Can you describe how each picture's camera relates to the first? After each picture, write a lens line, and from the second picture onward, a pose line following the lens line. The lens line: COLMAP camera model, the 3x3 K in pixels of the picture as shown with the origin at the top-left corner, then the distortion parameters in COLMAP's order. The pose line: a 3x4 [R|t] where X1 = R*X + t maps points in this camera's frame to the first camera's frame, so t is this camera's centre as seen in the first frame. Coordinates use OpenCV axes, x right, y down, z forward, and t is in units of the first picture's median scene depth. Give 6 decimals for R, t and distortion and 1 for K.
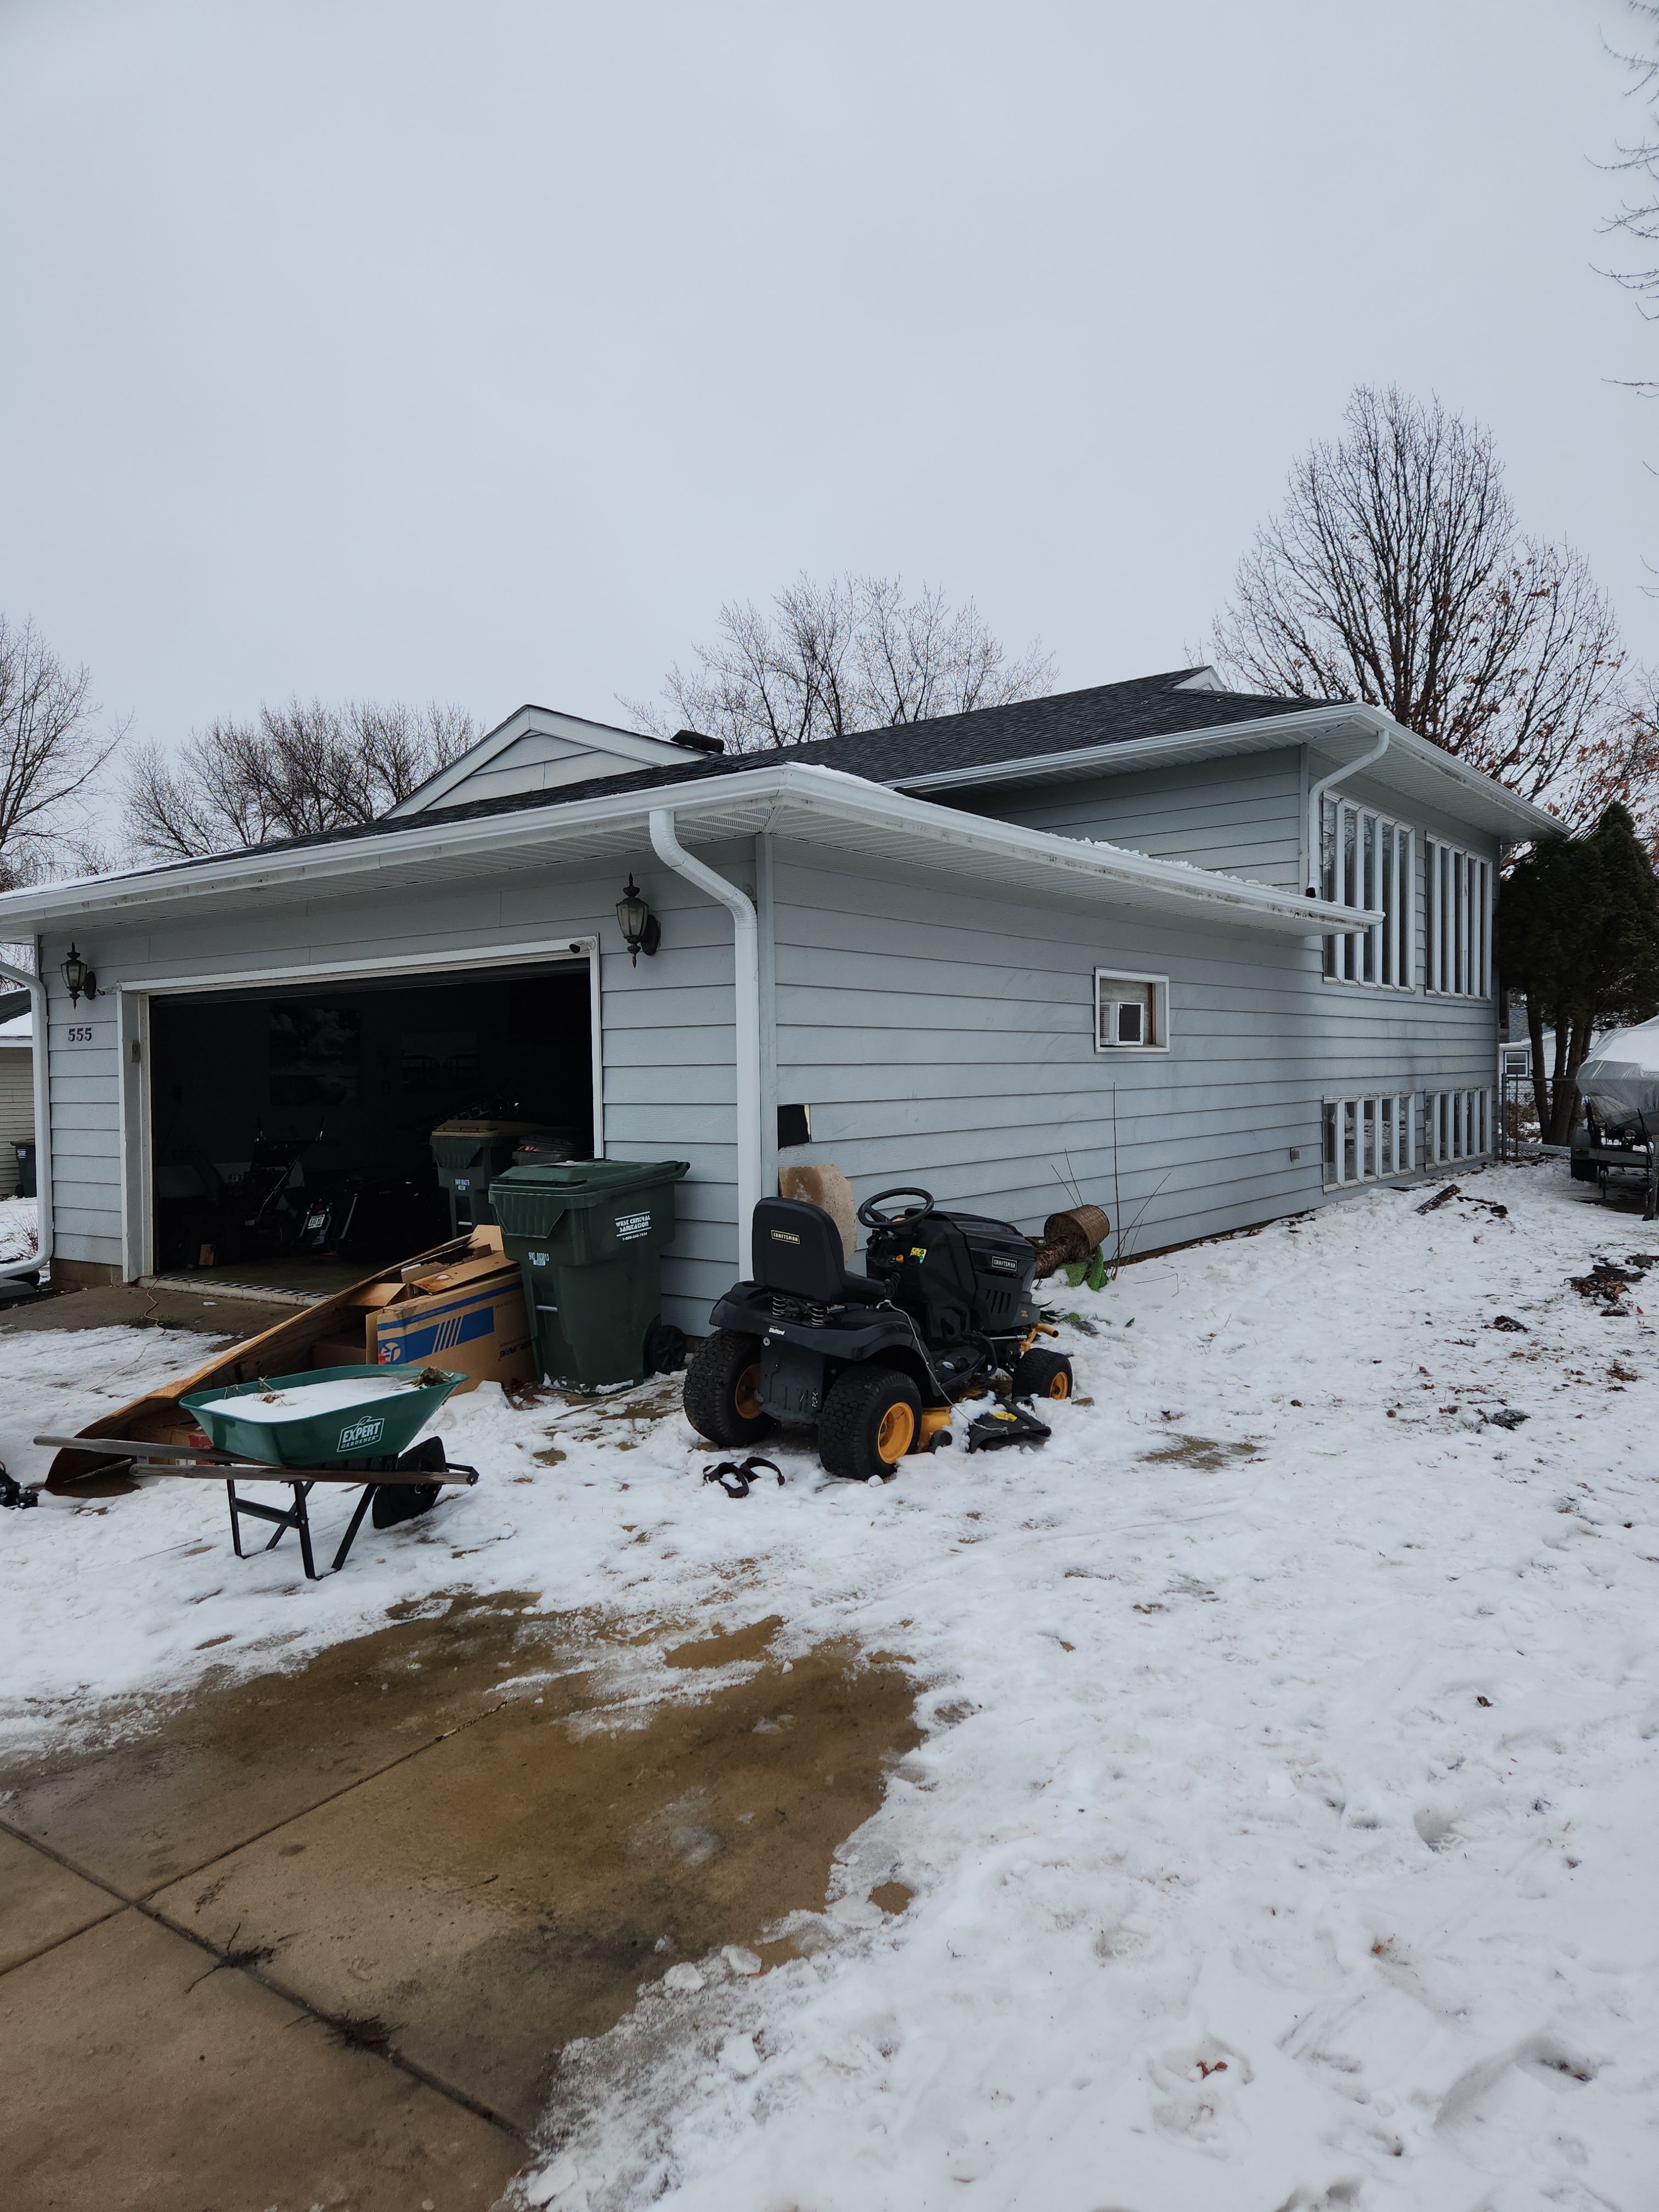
lens RADIAL K [[1473.7, 0, 829.5], [0, 1473.7, 1106.0], [0, 0, 1]] dist [0.001093, 0.000269]
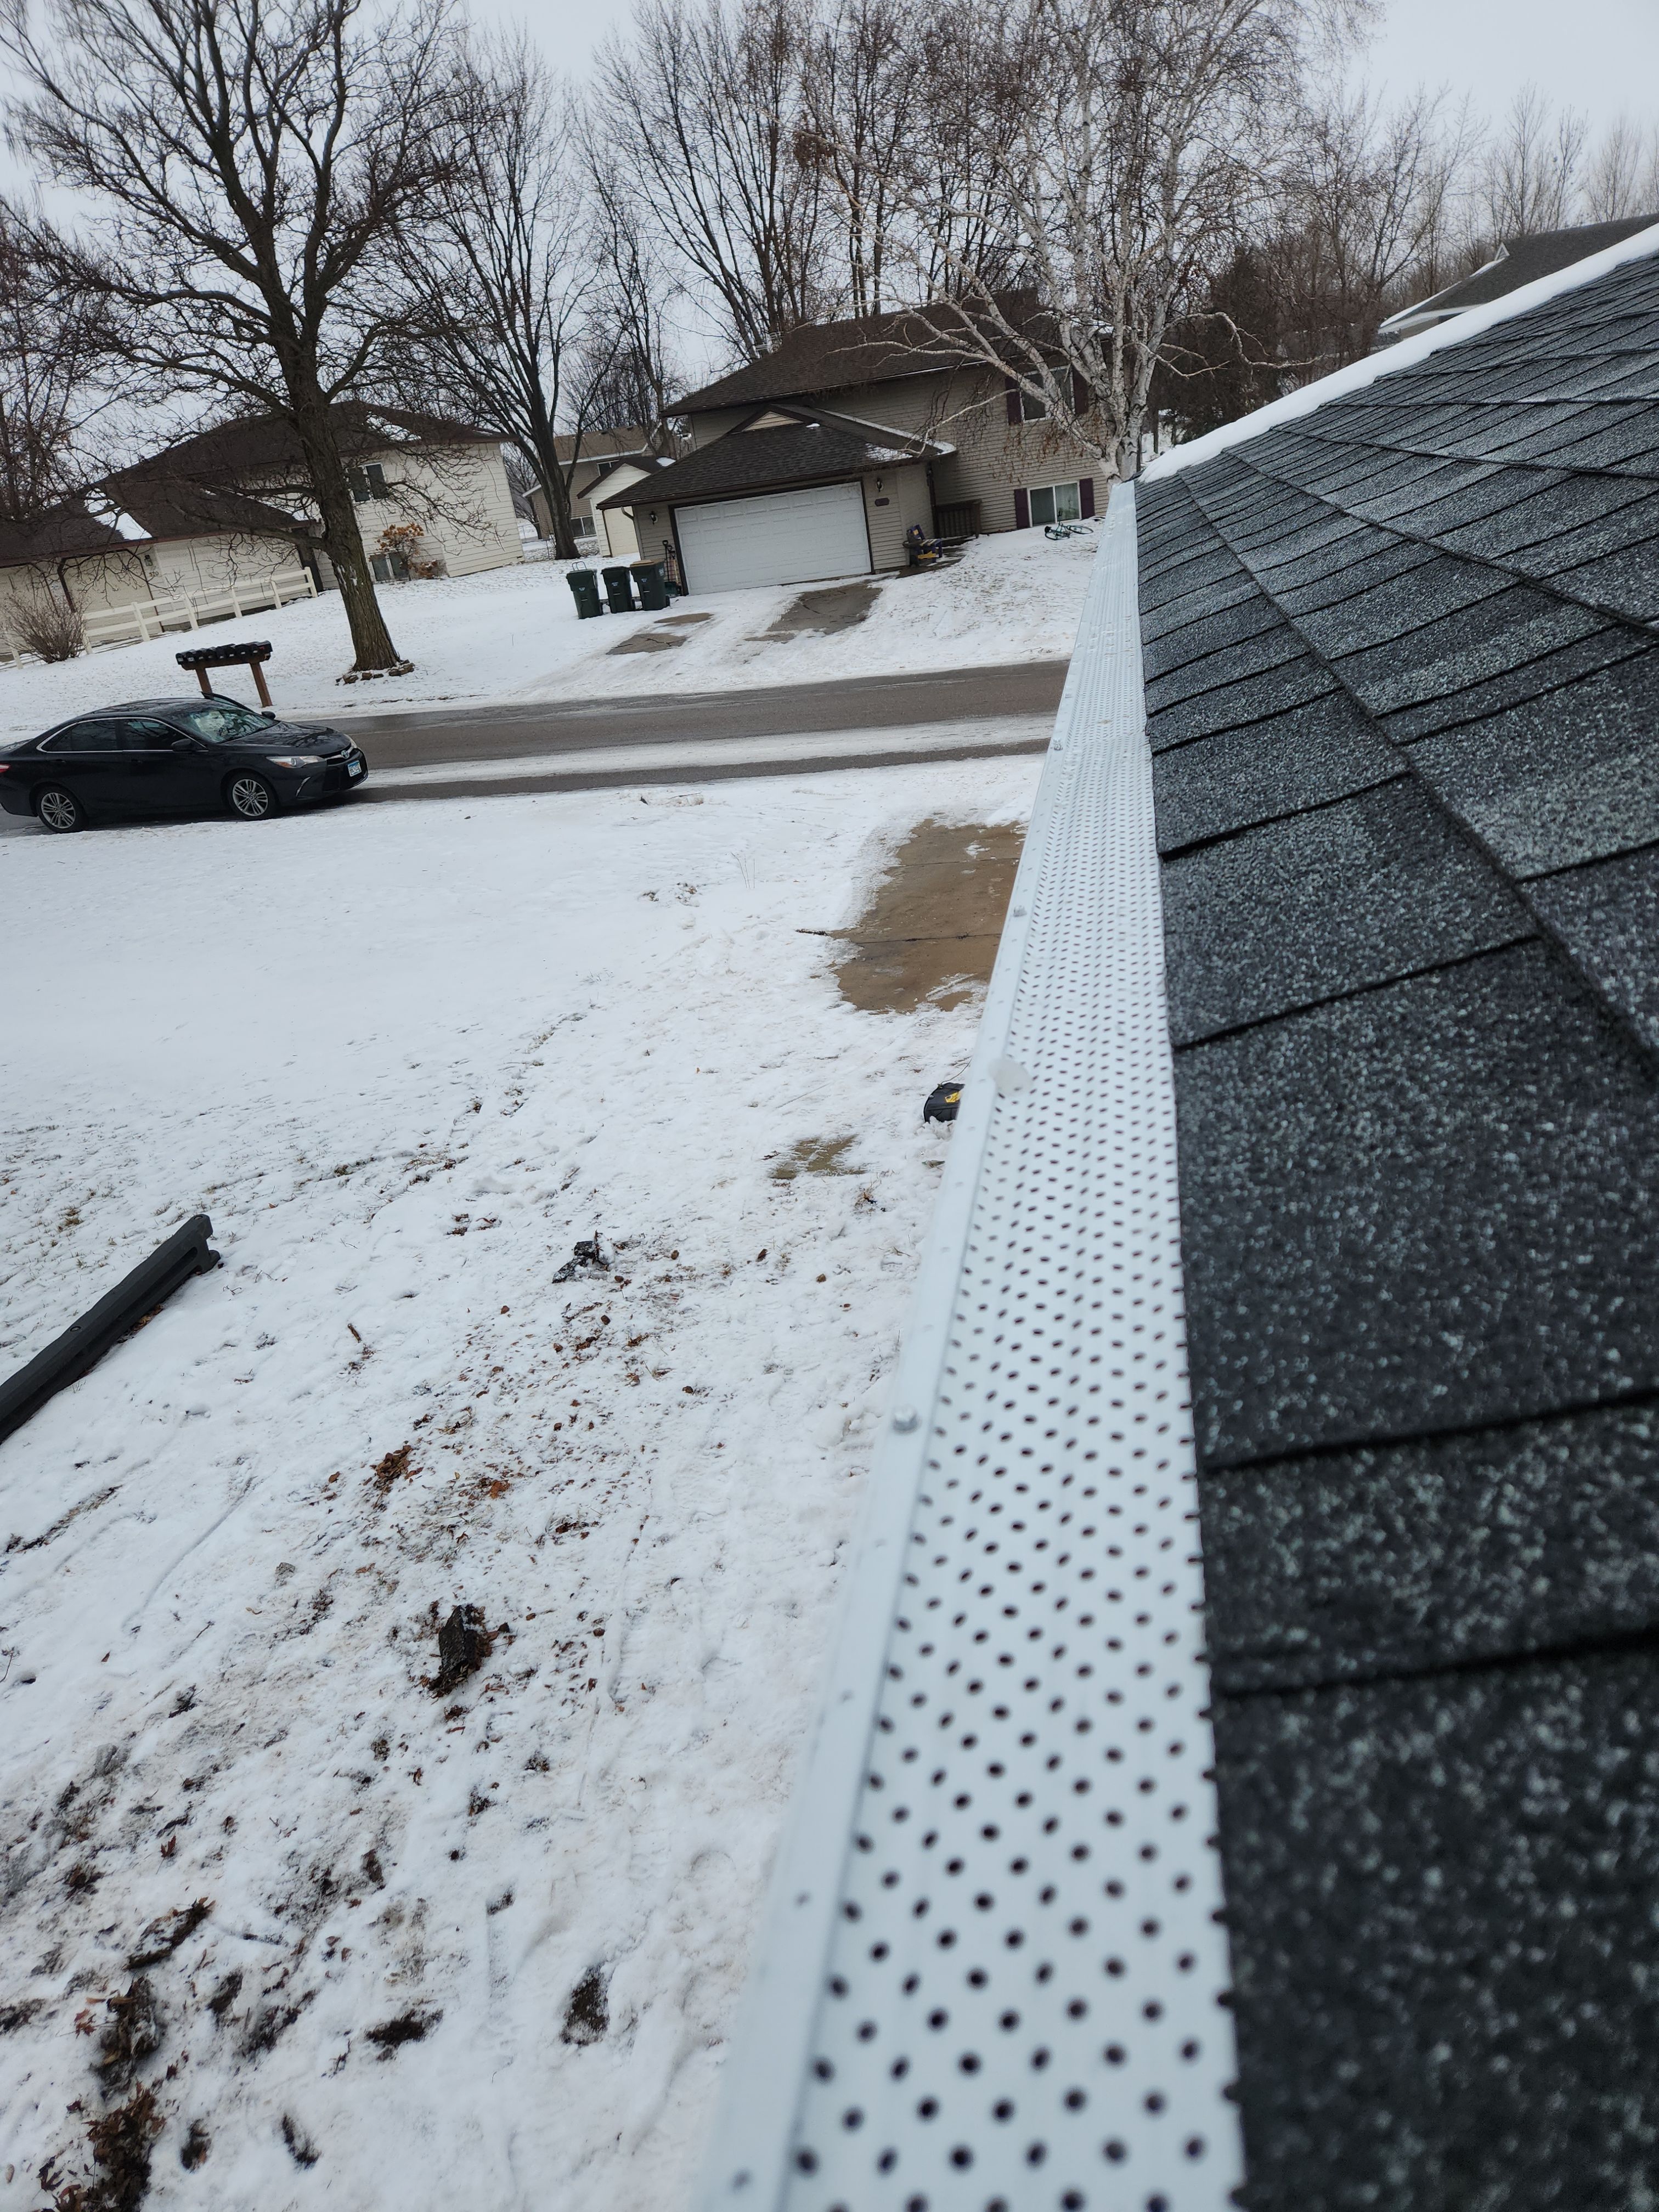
lens RADIAL K [[1473.7, 0, 829.5], [0, 1473.7, 1106.0], [0, 0, 1]] dist [0.001093, 0.000269]
pose [[-0.887784, 0.296140, -0.352337, 0.984564], [0.125139, 0.891984, 0.434402, -0.515026], [0.442922, 0.341565, -0.828947, 2.977883]]
